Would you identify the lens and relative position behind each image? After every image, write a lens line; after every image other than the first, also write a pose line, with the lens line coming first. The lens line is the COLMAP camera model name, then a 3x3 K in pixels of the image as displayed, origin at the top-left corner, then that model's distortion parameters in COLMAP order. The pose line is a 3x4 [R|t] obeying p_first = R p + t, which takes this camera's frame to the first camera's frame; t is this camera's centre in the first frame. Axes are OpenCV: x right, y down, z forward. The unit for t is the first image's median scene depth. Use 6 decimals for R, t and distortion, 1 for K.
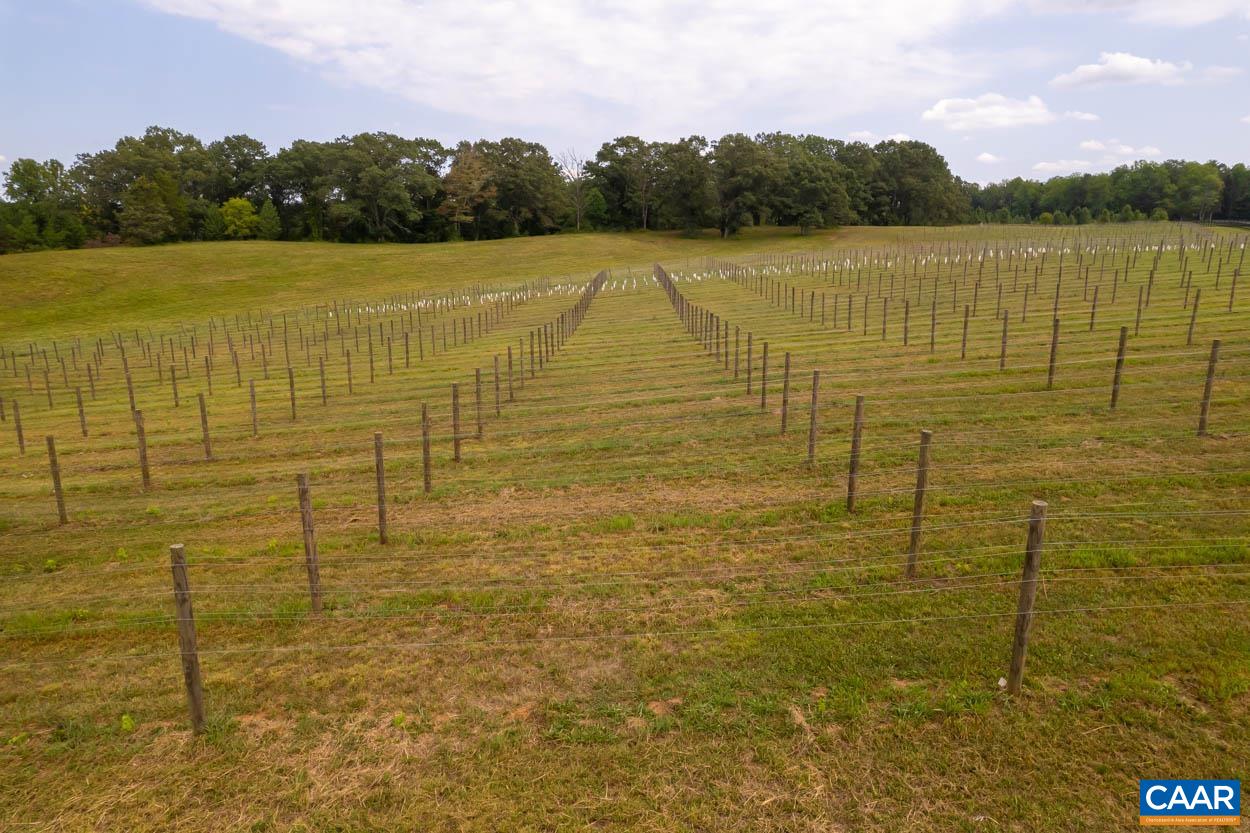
lens RADIAL K [[800.1, 0, 627.1], [0, 800.1, 418.2], [0, 0, 1]] dist [-0.078577, 0.073063]
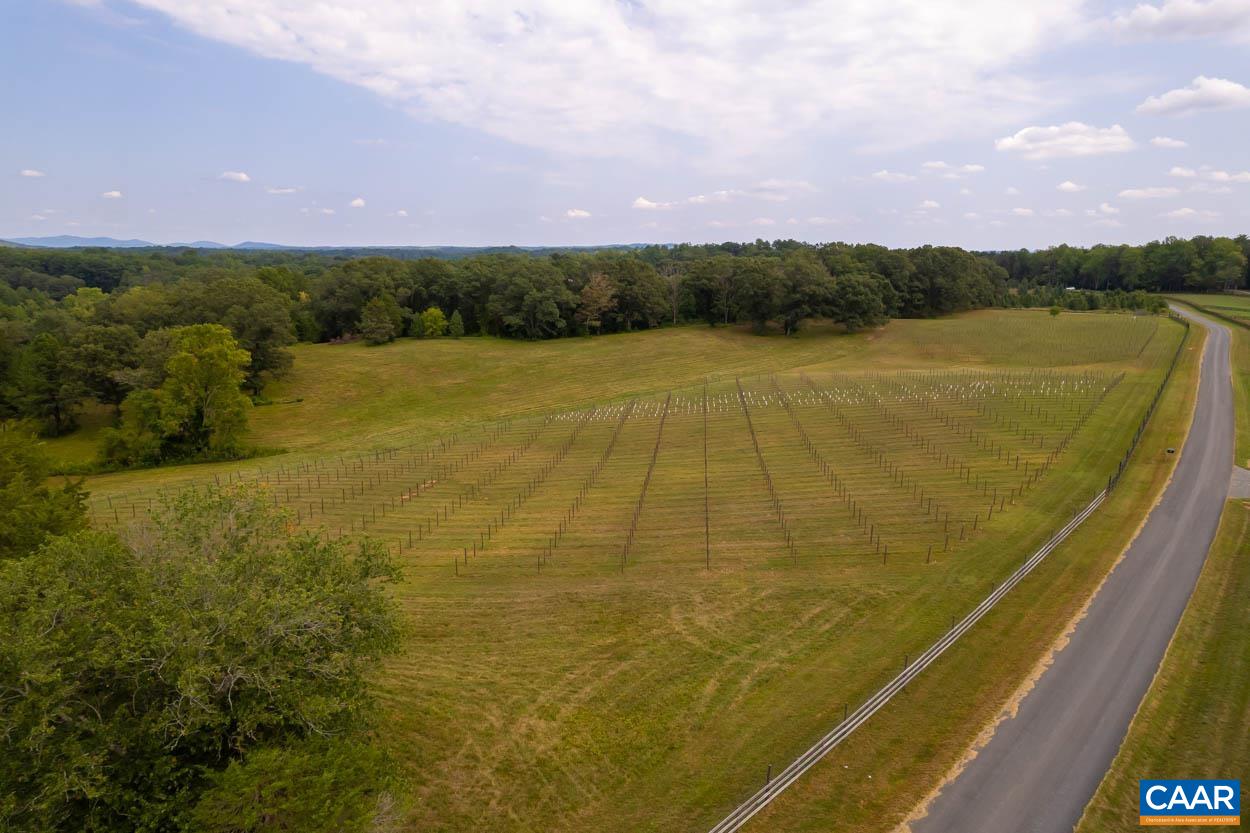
lens RADIAL K [[800.1, 0, 627.1], [0, 800.1, 418.2], [0, 0, 1]] dist [-0.078577, 0.073063]
pose [[0.996235, 0.016754, -0.085065, -0.022336], [-0.019661, 0.999247, -0.033452, -0.033272], [0.084440, 0.034998, 0.995814, -0.270231]]
